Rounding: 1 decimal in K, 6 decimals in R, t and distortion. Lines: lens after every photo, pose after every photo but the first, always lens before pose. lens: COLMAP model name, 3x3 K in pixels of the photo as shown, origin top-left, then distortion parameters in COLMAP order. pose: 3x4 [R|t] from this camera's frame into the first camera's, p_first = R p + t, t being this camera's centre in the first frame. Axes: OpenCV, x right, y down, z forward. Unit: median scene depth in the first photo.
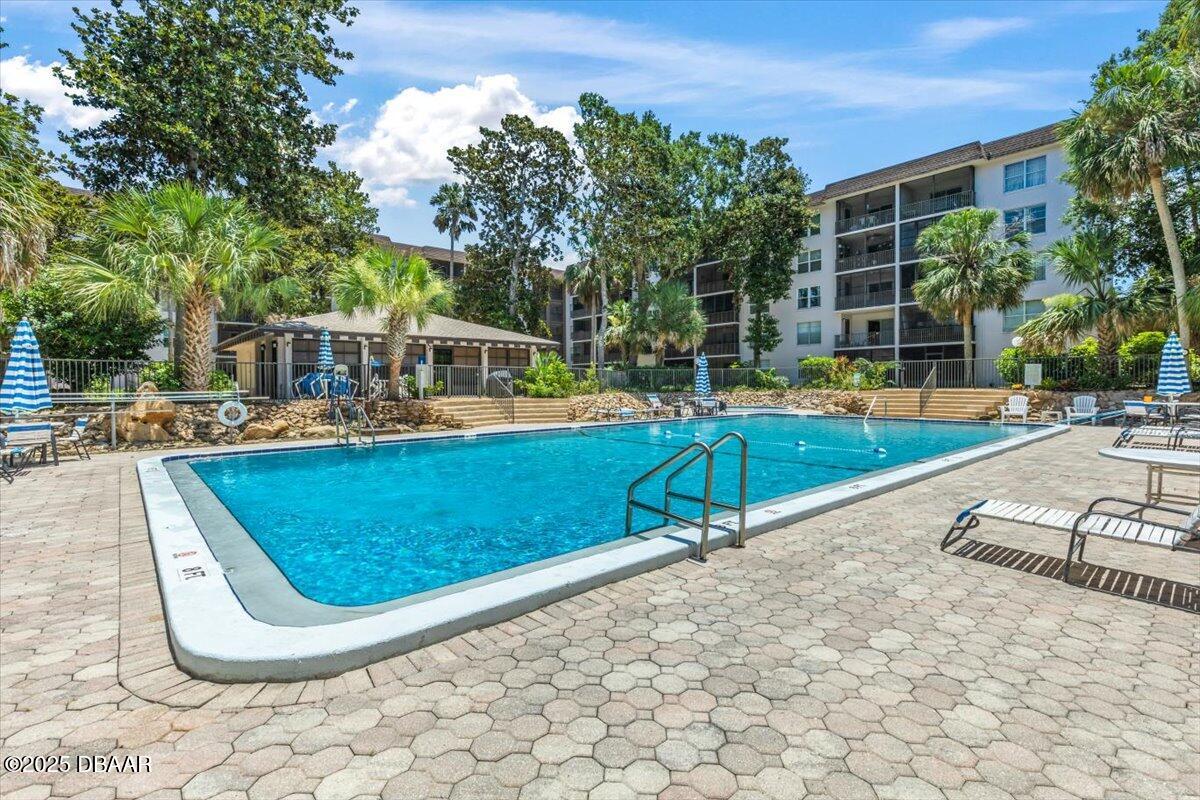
lens RADIAL K [[536.6, 0, 601.0], [0, 536.6, 391.5], [0, 0, 1]] dist [0.003536, 0.000002]
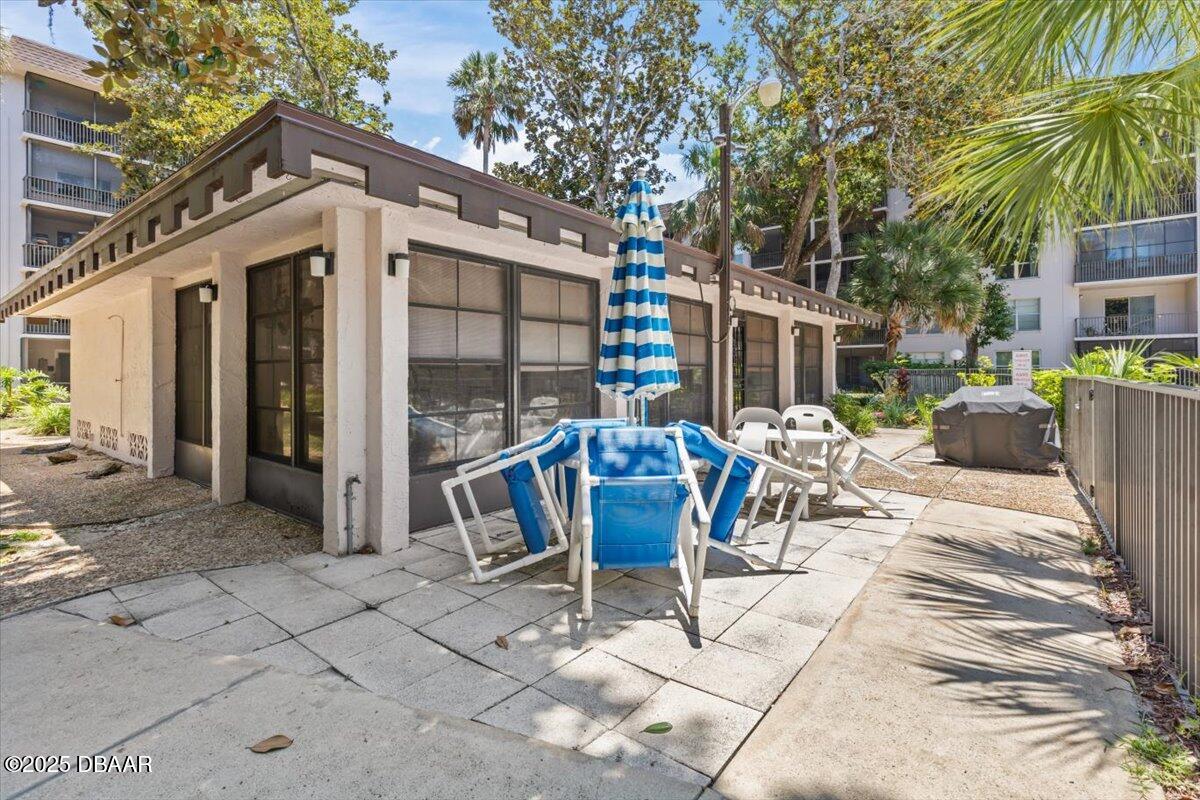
lens RADIAL K [[536.6, 0, 588.3], [0, 536.6, 374.8], [0, 0, 1]] dist [0.003536, 0.000002]
pose [[0.985169, 0.002460, 0.171568, -0.265512], [-0.000696, 0.999946, -0.010341, -0.023482], [-0.171584, 0.010068, 0.985118, 0.391078]]
